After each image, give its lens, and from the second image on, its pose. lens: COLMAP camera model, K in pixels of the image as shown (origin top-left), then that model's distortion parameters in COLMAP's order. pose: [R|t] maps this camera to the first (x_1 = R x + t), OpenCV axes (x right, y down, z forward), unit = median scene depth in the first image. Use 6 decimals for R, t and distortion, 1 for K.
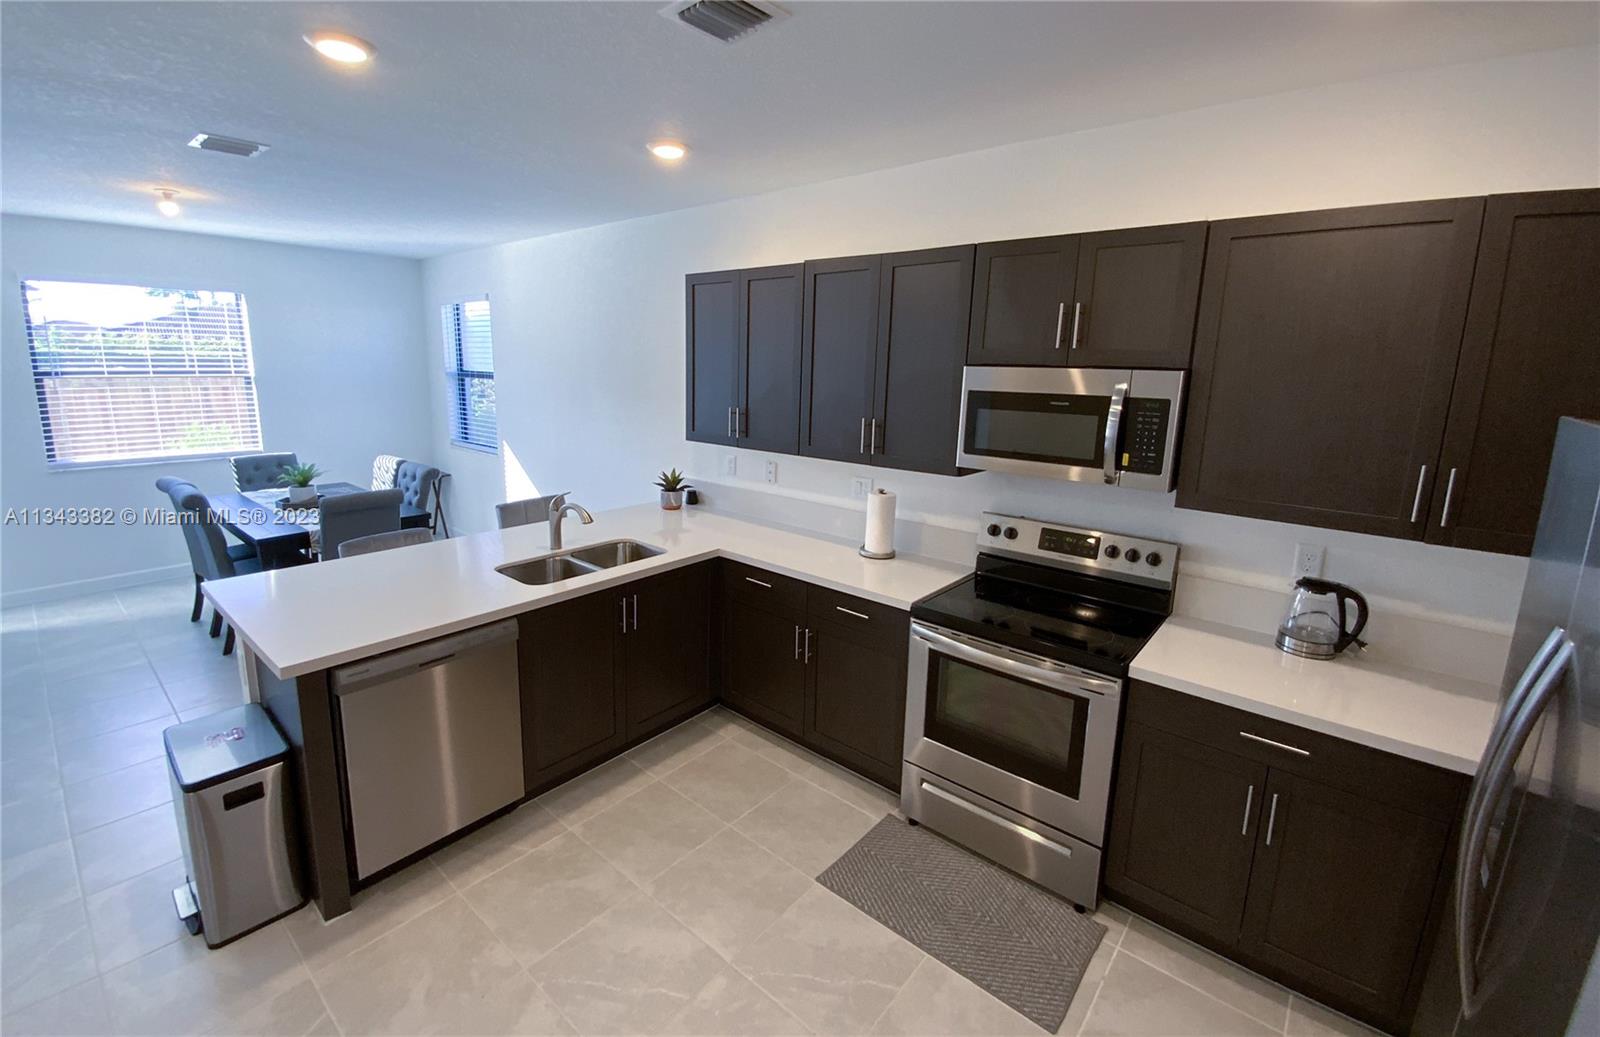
lens RADIAL K [[669.7, 0, 771.6], [0, 669.7, 488.0], [0, 0, 1]] dist [0.025999, -0.021217]
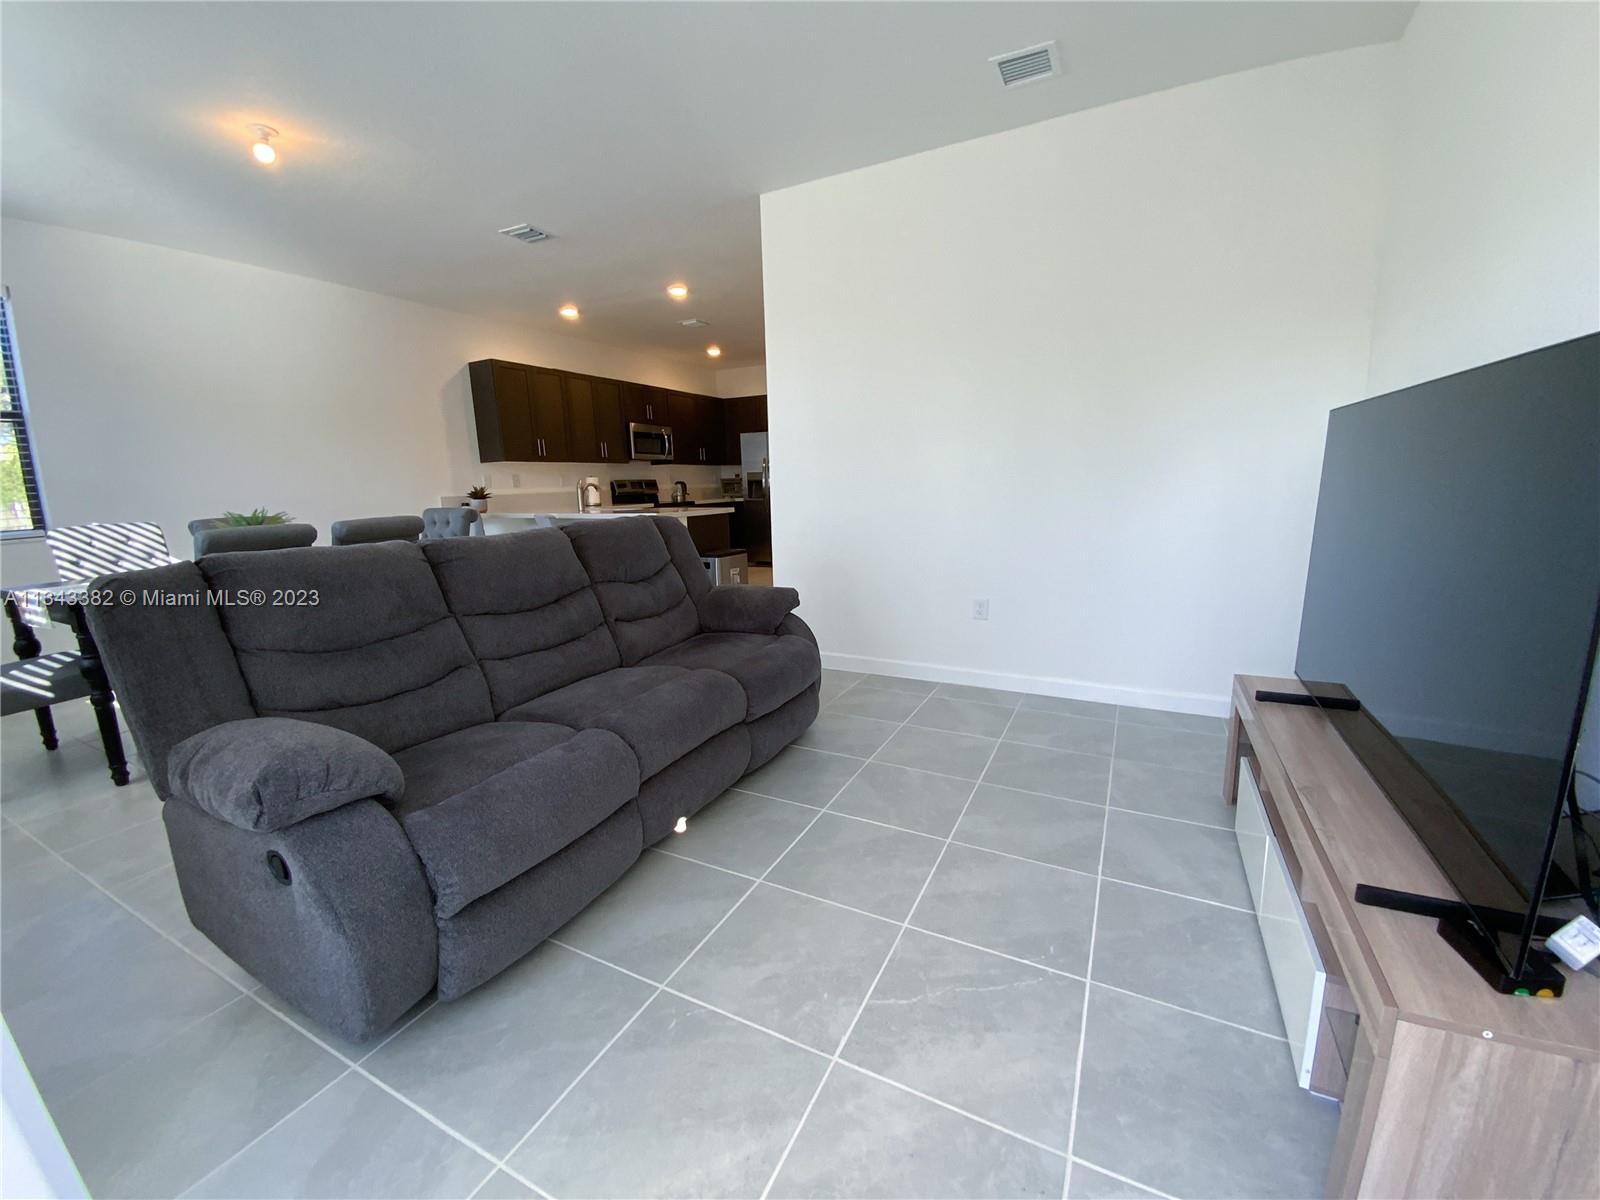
lens RADIAL K [[639.7, 0, 801.5], [0, 639.7, 605.6], [0, 0, 1]] dist [0.017010, -0.017754]
pose [[-0.239058, -0.202891, 0.949572, -2.790724], [0.200248, 0.946604, 0.252670, 0.014514], [-0.950133, 0.250553, -0.185664, 1.036539]]
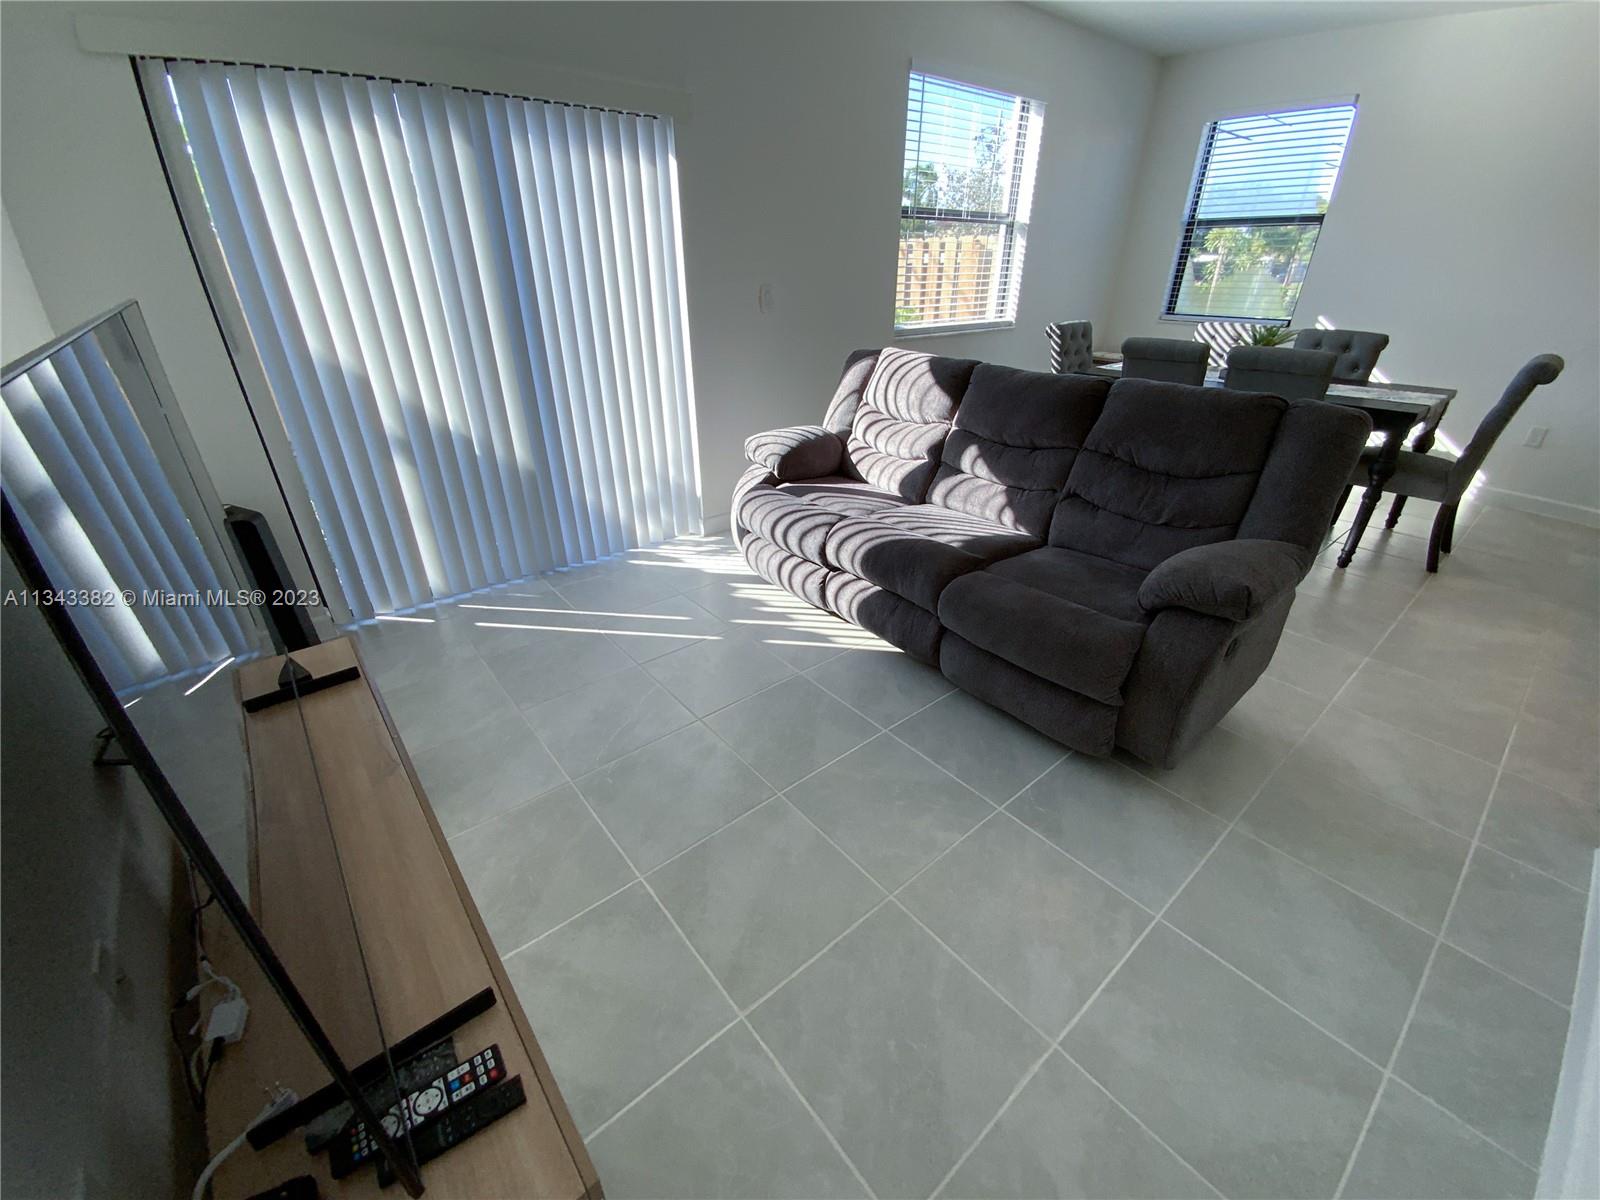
lens RADIAL K [[645.9, 0, 799.1], [0, 645.9, 602.3], [0, 0, 1]] dist [0.029374, -0.021809]
pose [[0.987256, 0.054660, -0.149459, -2.018073], [-0.008789, 0.956457, 0.291741, 0.106235], [0.158898, -0.286709, 0.944748, 0.162643]]
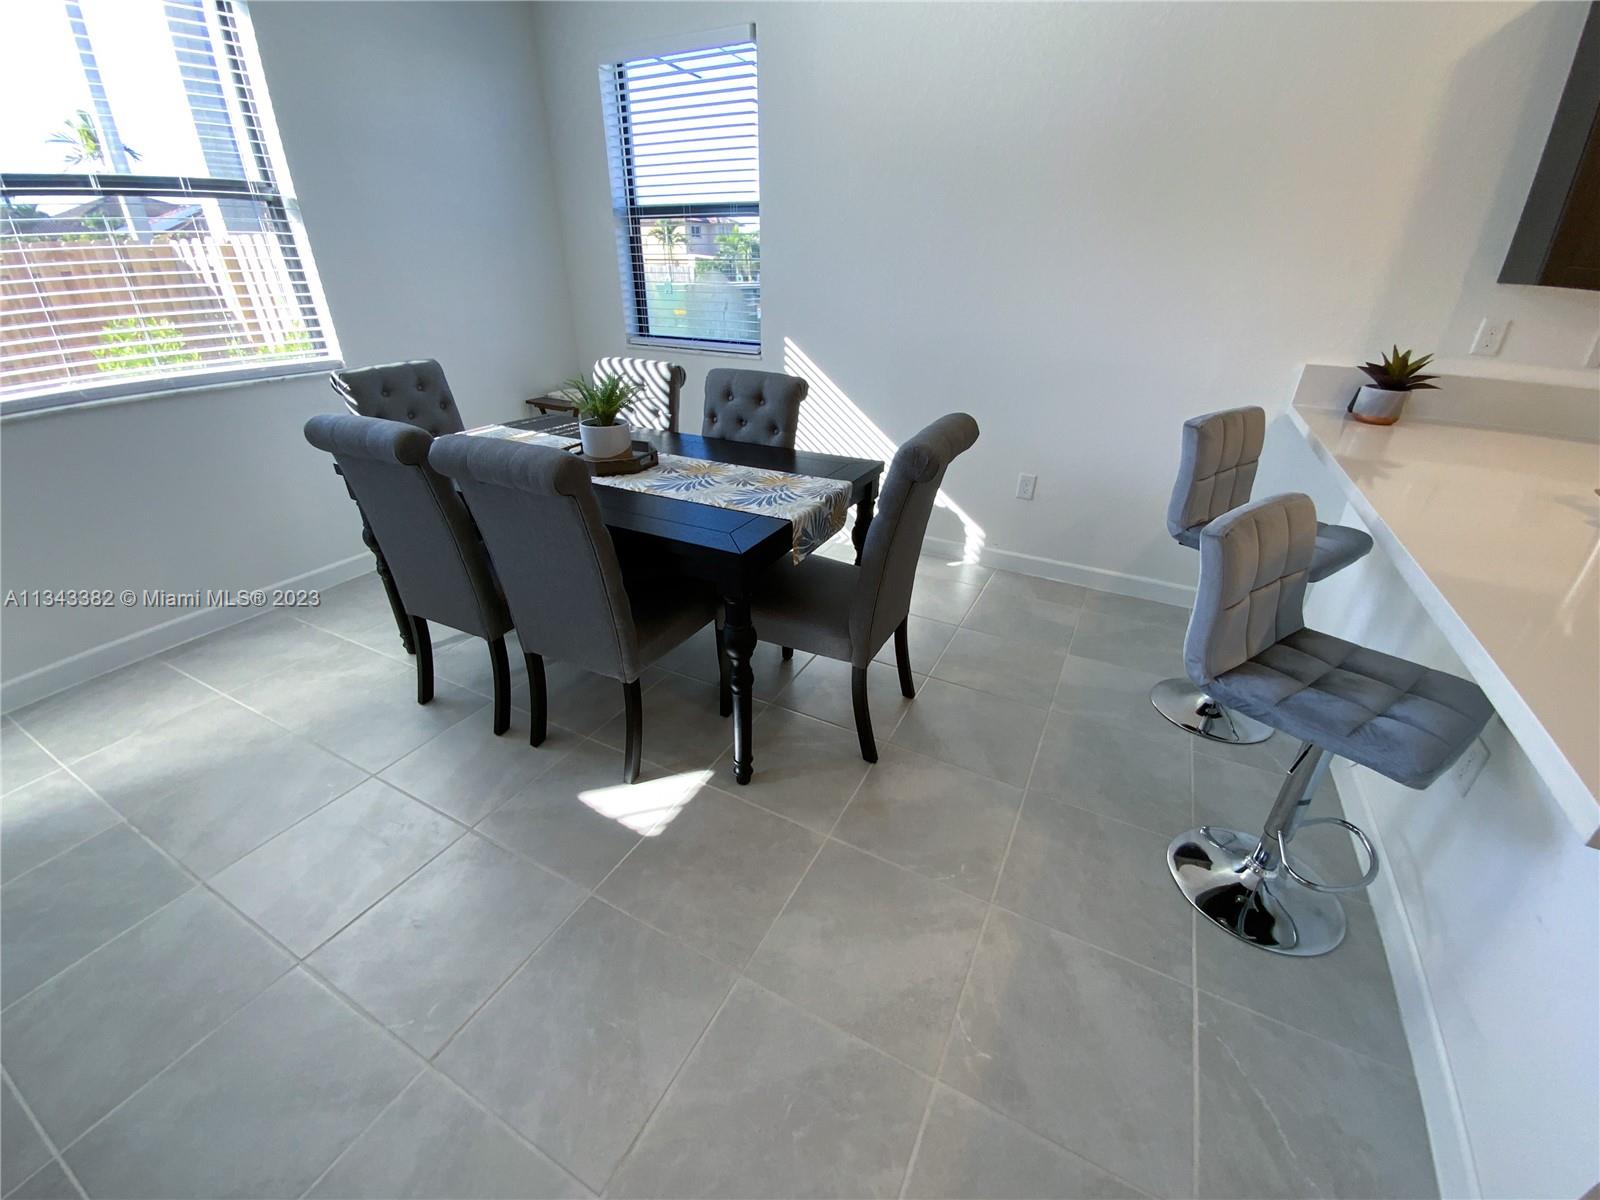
lens RADIAL K [[639.7, 0, 801.5], [0, 639.7, 605.6], [0, 0, 1]] dist [0.017010, -0.017754]
pose [[0.972059, -0.120418, 0.201499, -1.214620], [0.052906, 0.948699, 0.311724, -0.027860], [-0.228699, -0.292353, 0.928561, 0.915334]]
